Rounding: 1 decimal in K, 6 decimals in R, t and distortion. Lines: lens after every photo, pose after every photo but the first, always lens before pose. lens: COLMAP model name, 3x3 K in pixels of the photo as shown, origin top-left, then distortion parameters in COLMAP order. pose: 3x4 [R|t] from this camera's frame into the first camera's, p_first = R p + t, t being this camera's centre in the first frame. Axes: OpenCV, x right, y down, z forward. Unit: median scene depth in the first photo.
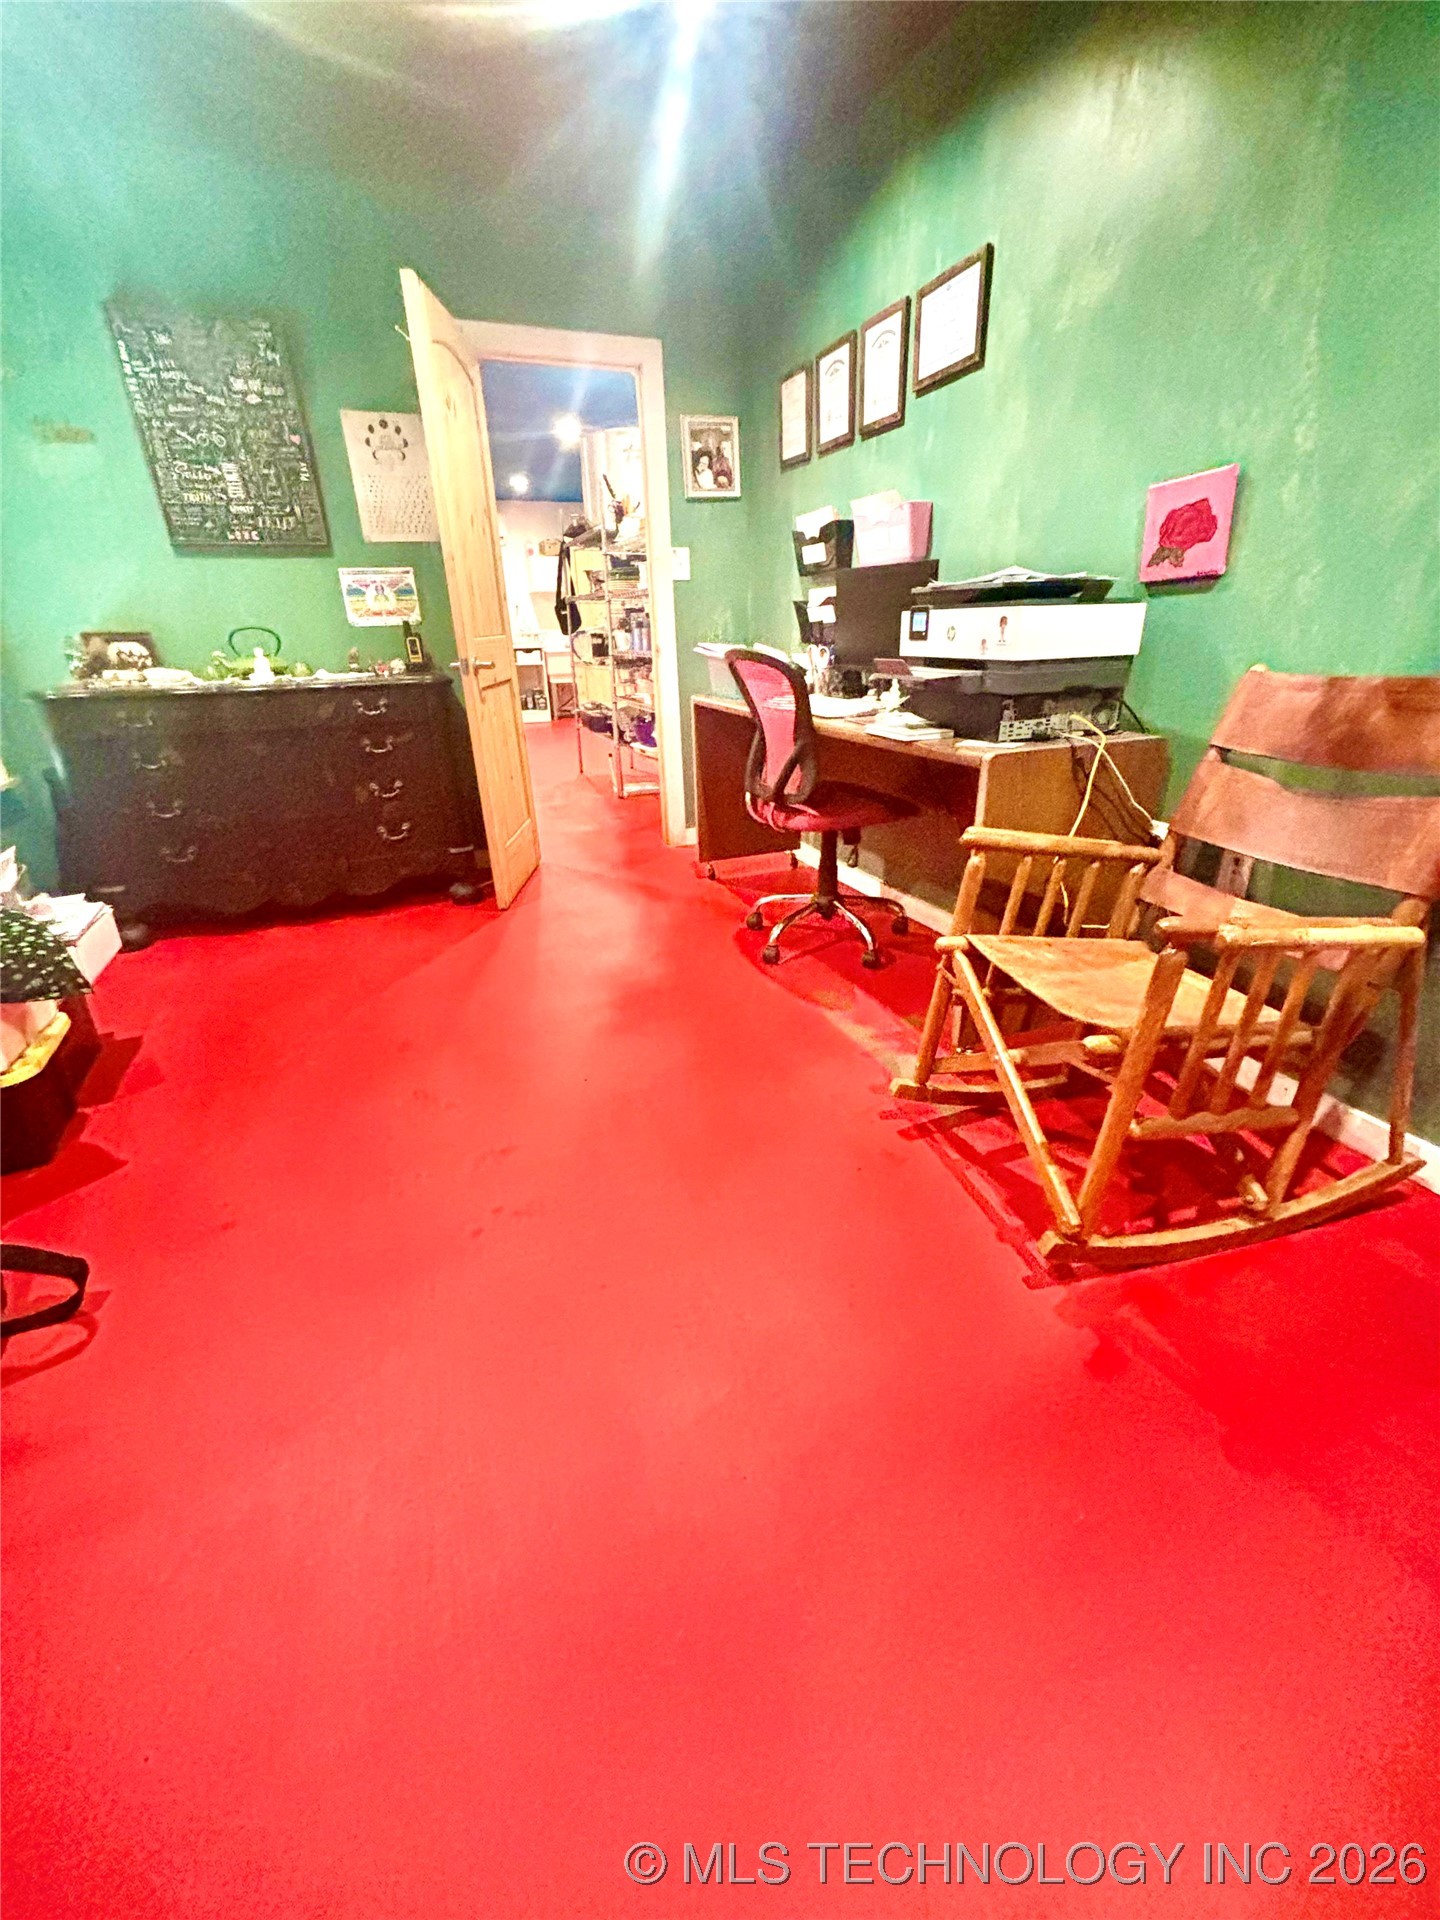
lens RADIAL K [[775.0, 0, 715.1], [0, 775.0, 956.0], [0, 0, 1]] dist [-0.000354, 0.000351]
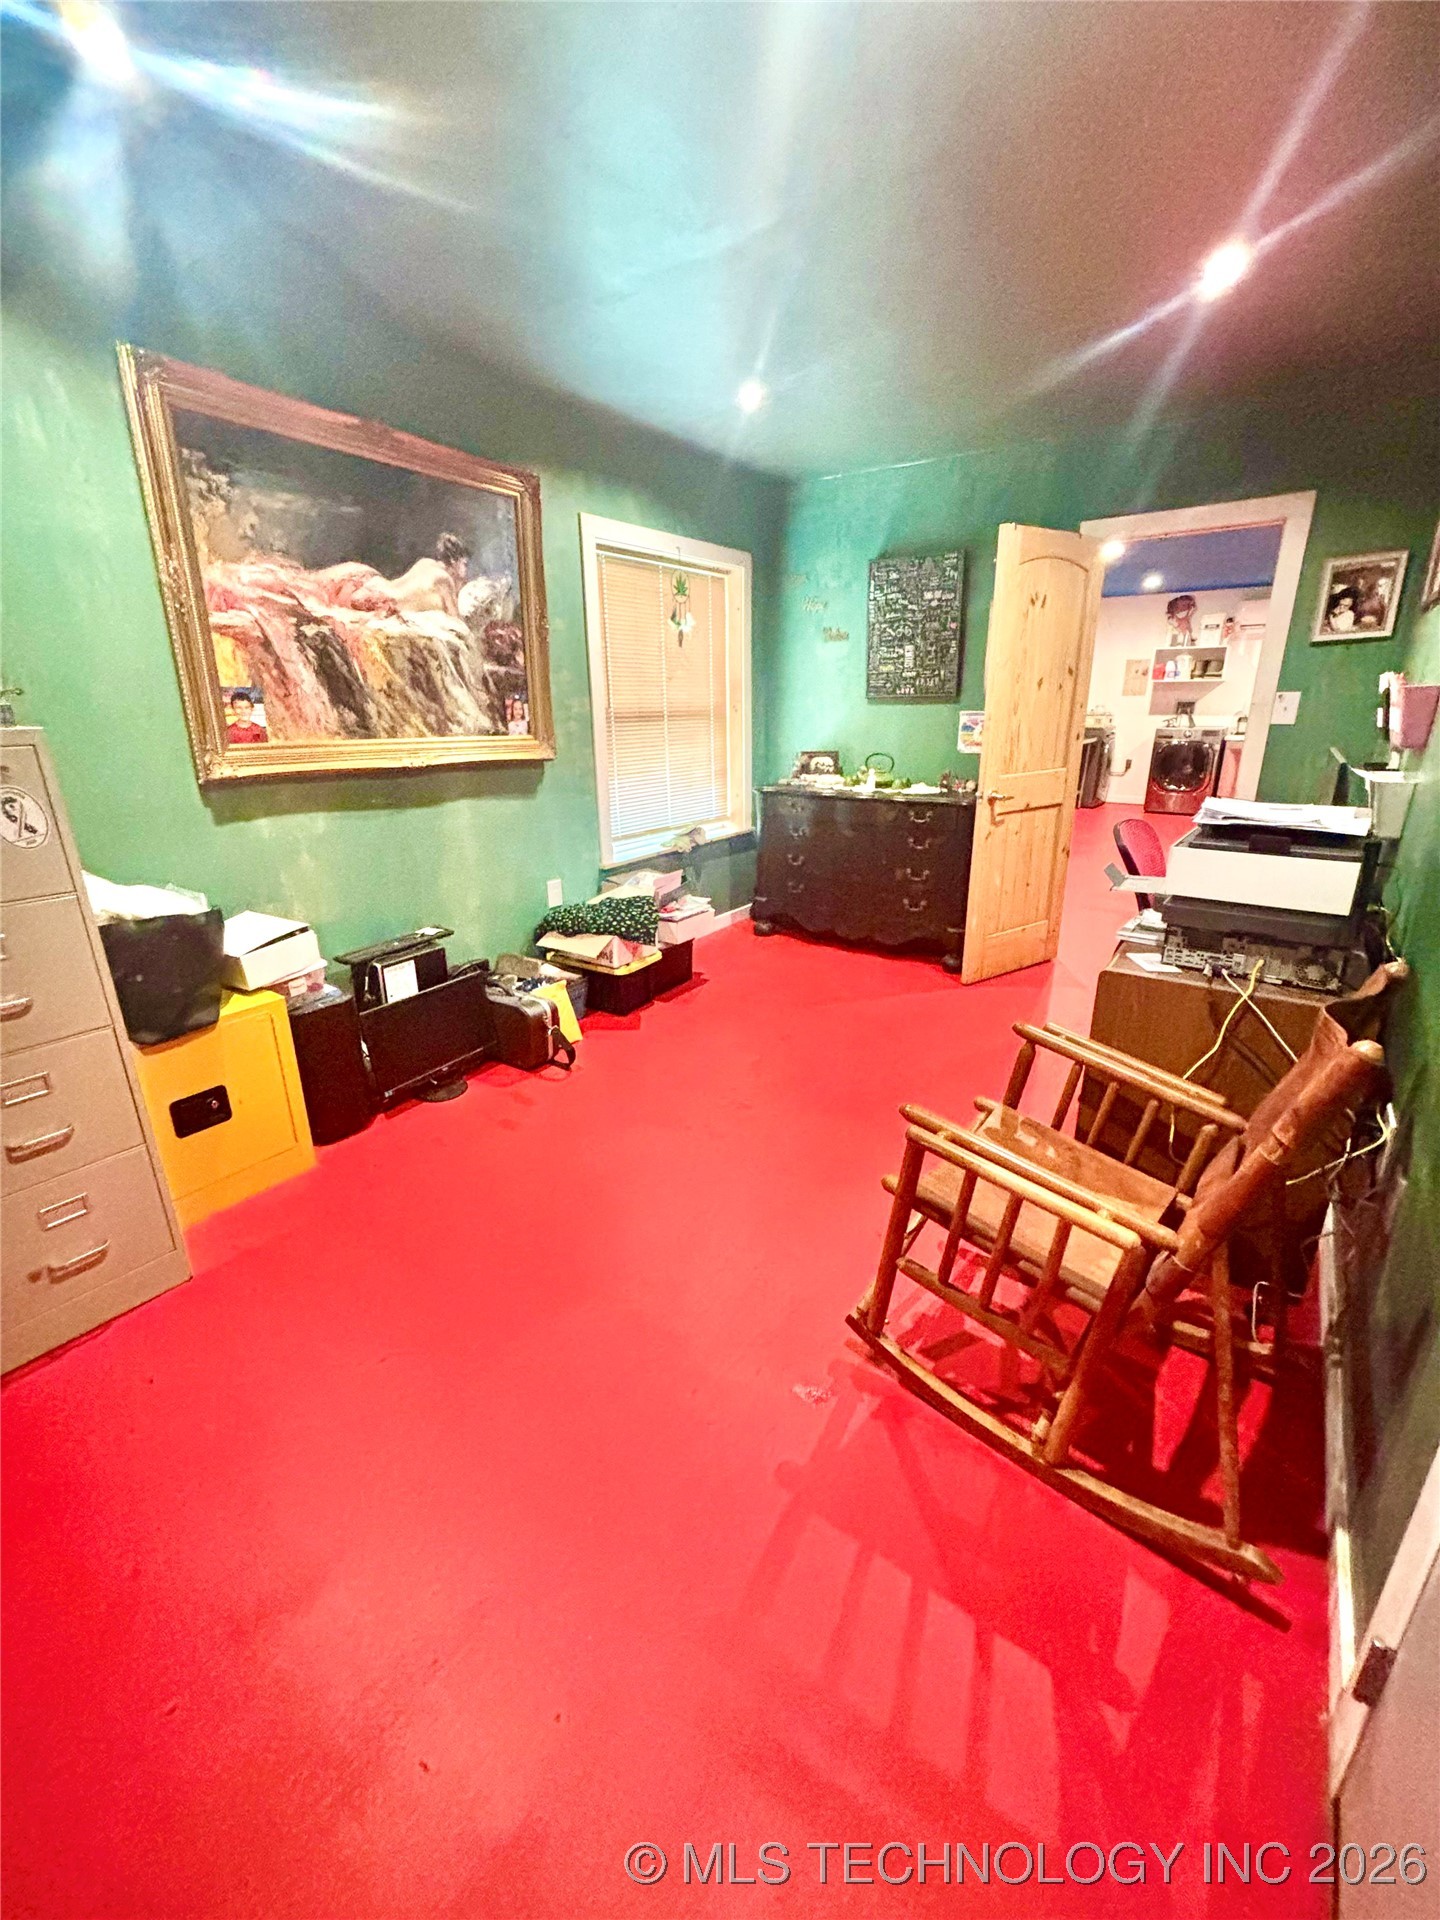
lens RADIAL K [[775.0, 0, 715.1], [0, 775.0, 956.0], [0, 0, 1]] dist [-0.000354, 0.000351]
pose [[0.523173, 0.287788, -0.802165, 0.537109], [-0.333051, 0.935447, 0.118388, -0.127667], [0.784453, 0.205224, 0.585249, -0.043302]]
